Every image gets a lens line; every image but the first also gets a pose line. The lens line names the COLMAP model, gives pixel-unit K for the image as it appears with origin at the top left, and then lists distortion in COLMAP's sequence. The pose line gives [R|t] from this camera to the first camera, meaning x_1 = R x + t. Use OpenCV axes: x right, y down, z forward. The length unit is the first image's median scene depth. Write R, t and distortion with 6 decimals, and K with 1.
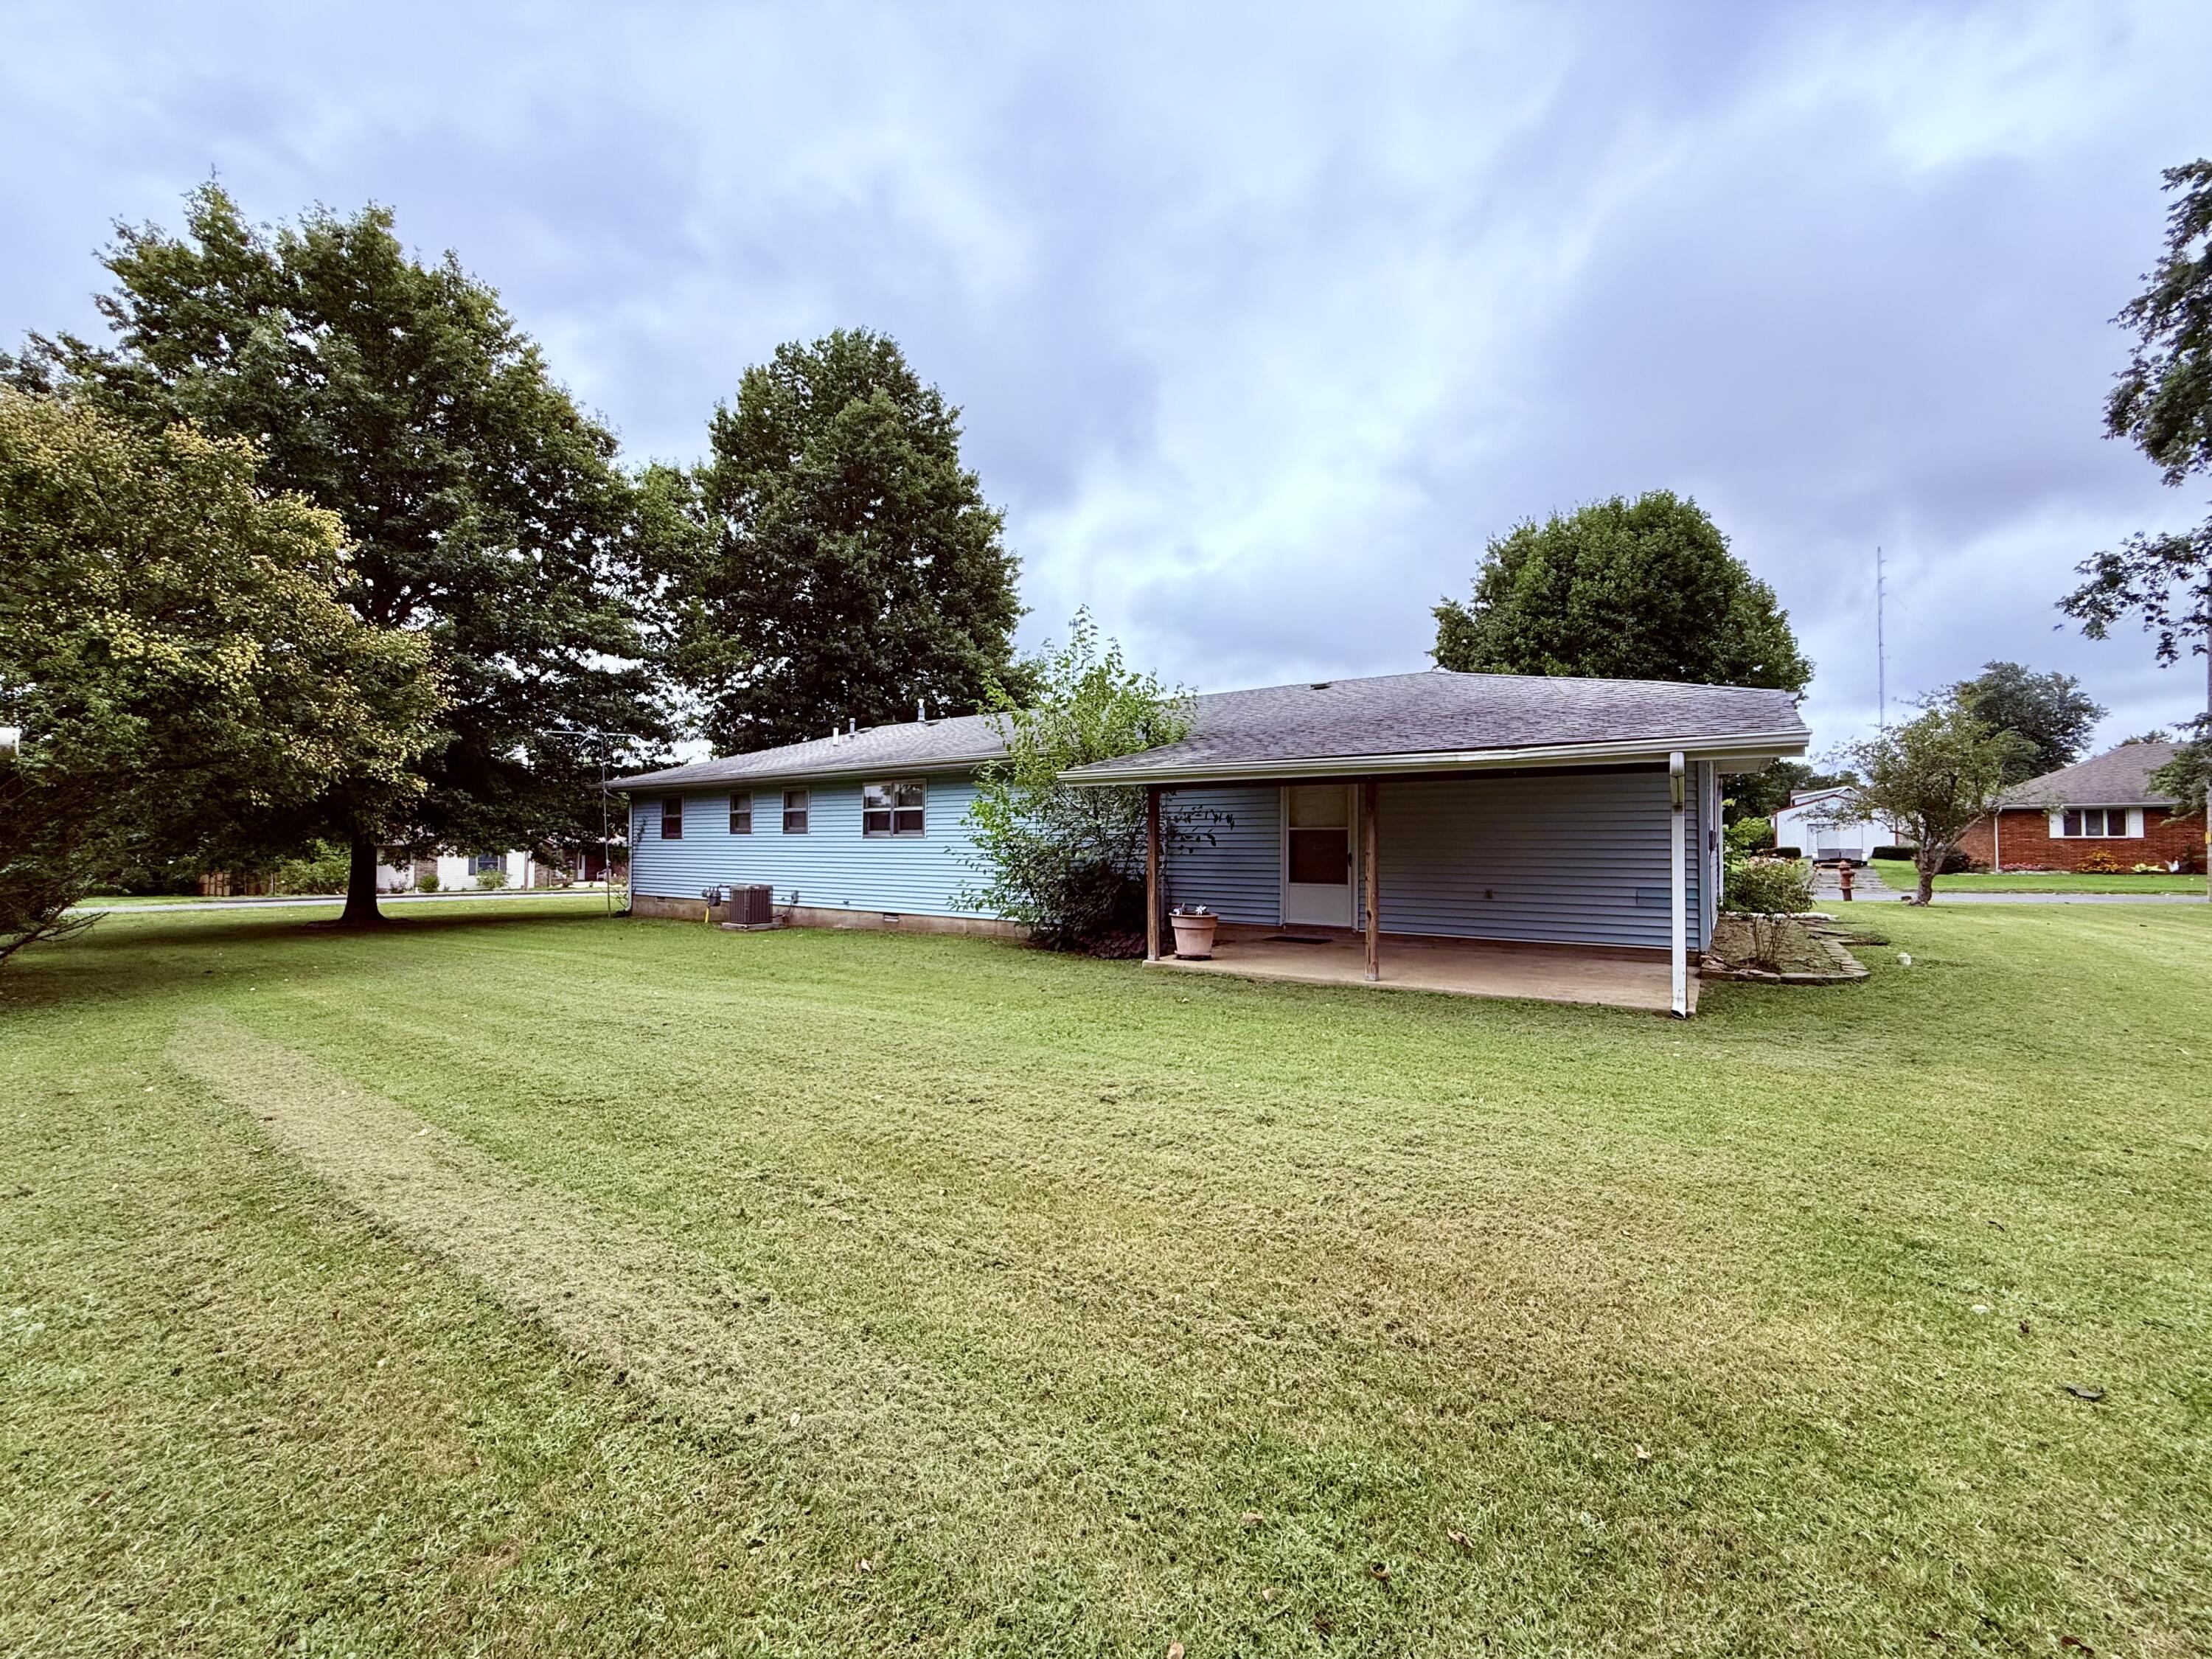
lens RADIAL K [[880.1, 0, 1099.7], [0, 880.1, 827.7], [0, 0, 1]] dist [-0.001901, 0.000306]
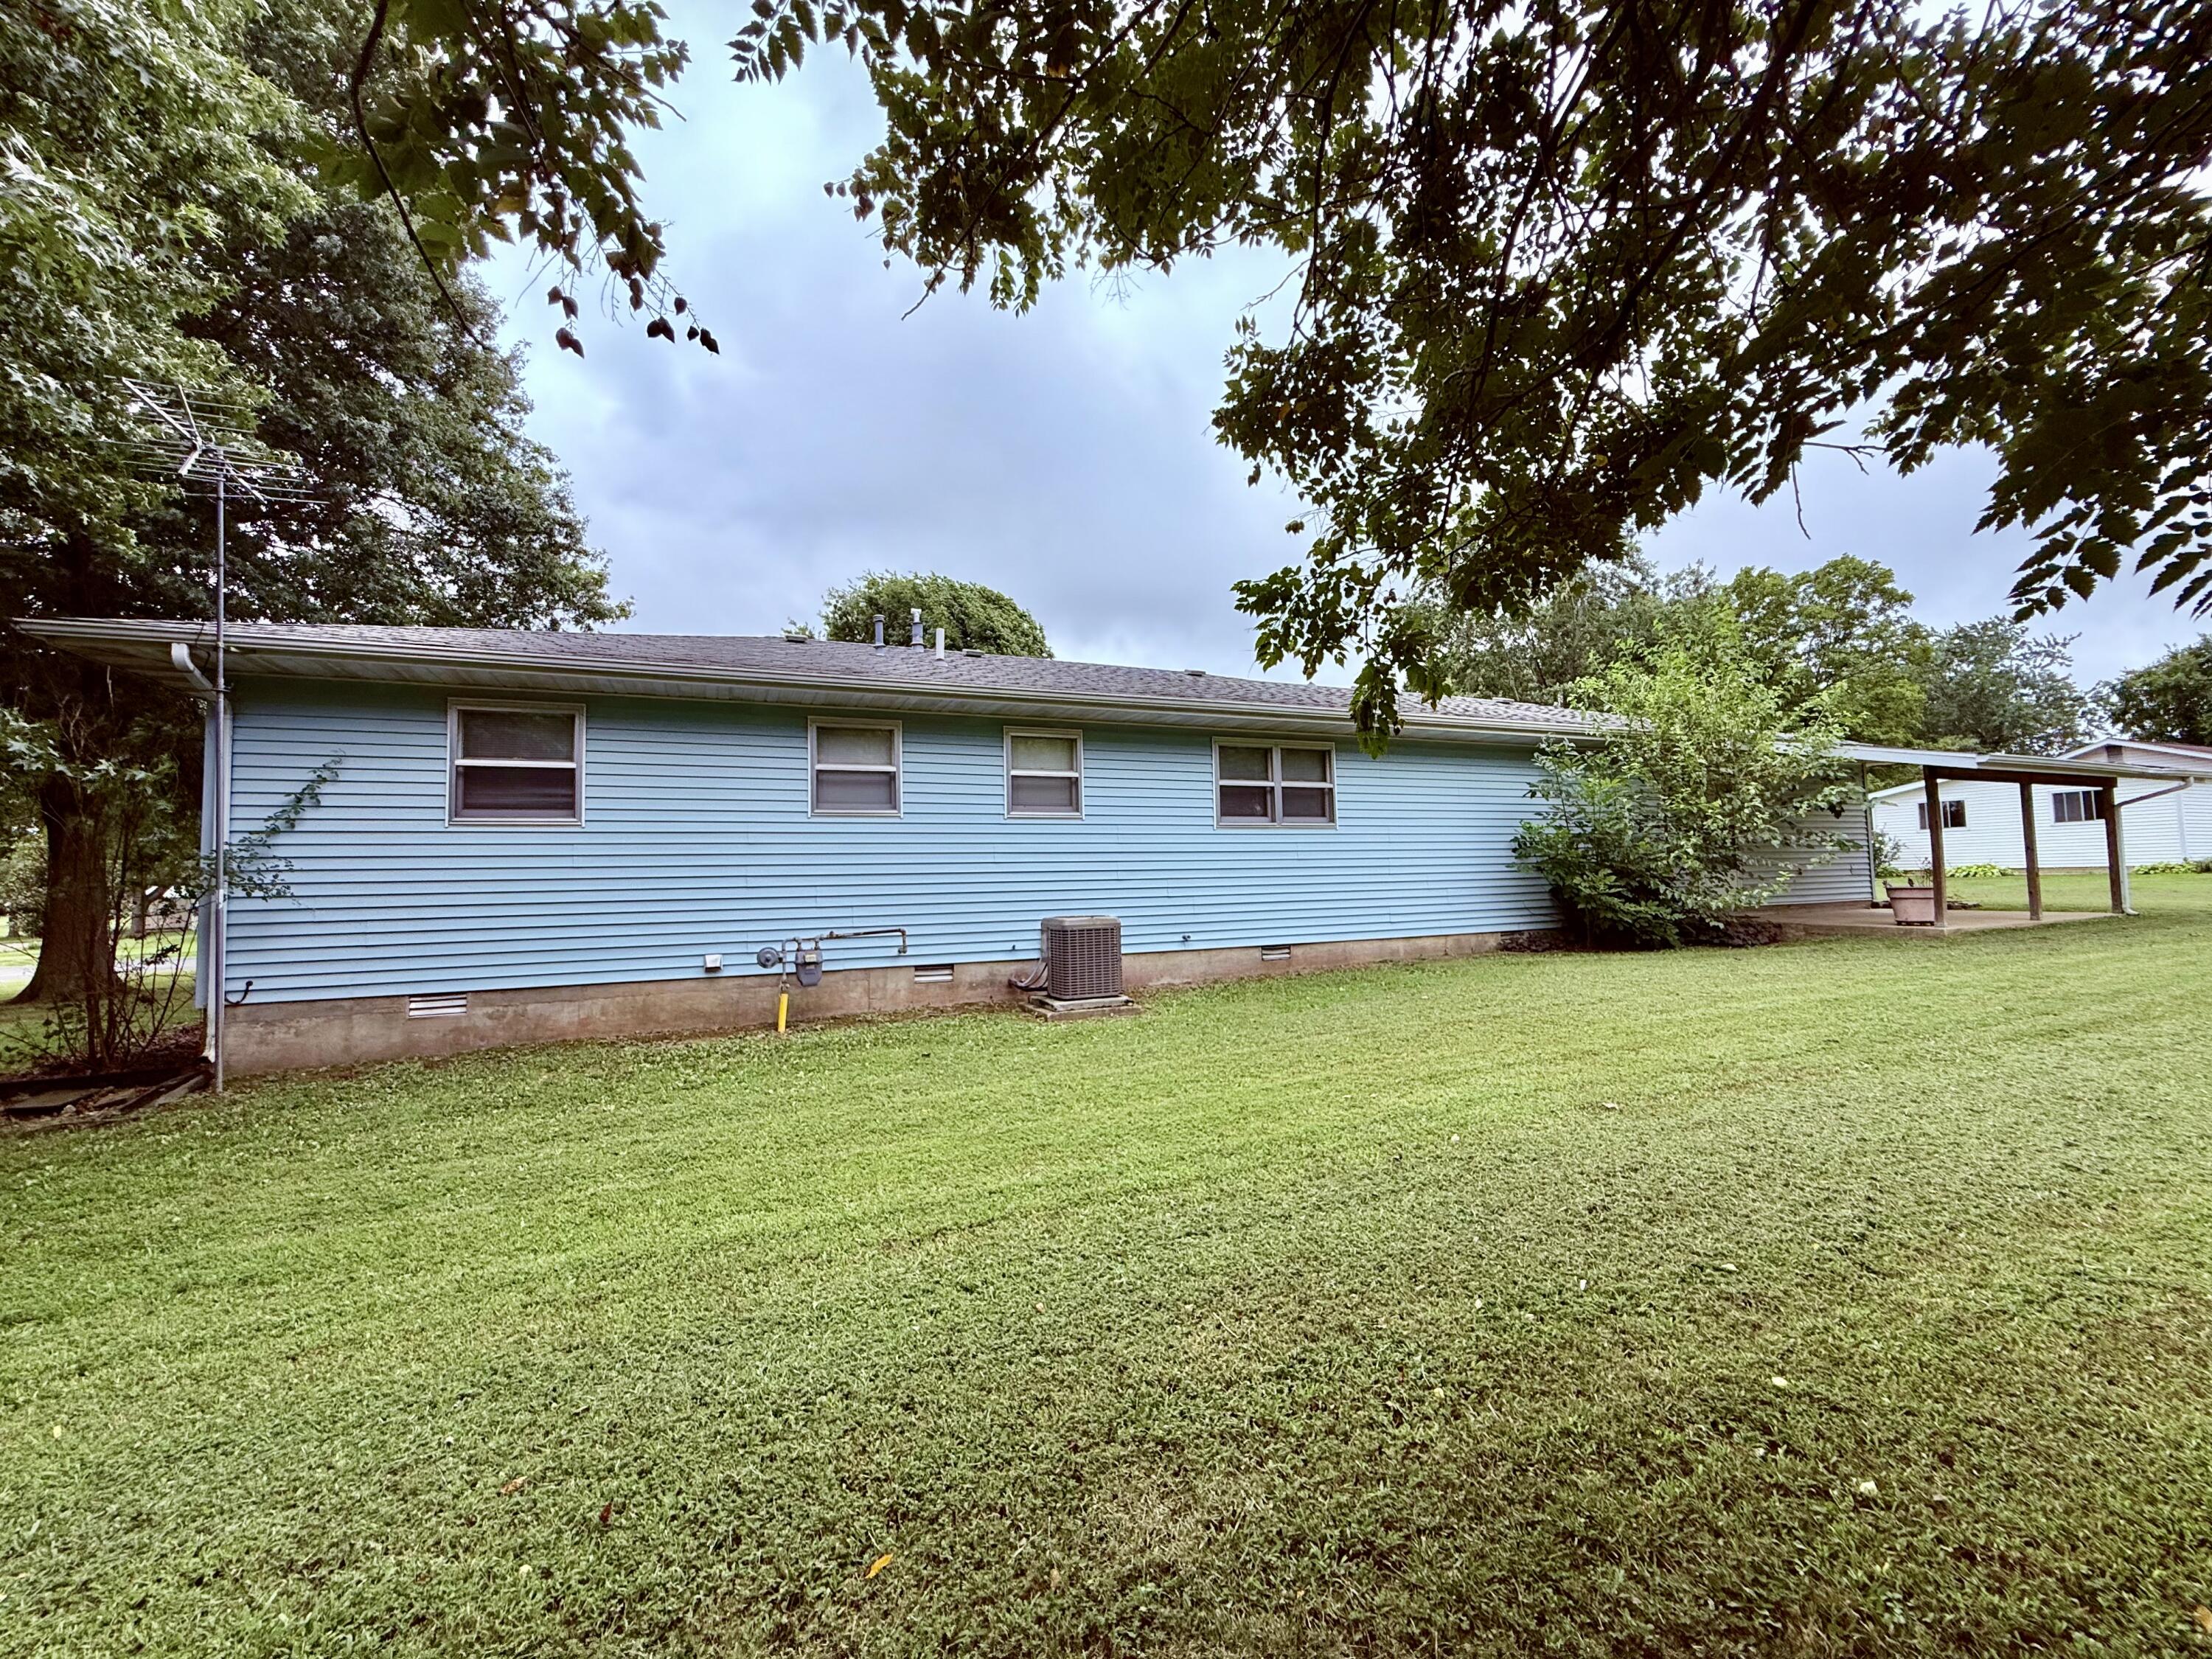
lens RADIAL K [[880.1, 0, 1099.7], [0, 880.1, 827.7], [0, 0, 1]] dist [-0.001901, 0.000306]
pose [[0.455619, 0.012838, 0.890082, -0.823051], [-0.021152, 0.999770, -0.003593, 0.015993], [-0.889924, -0.017190, 0.455786, 0.786704]]
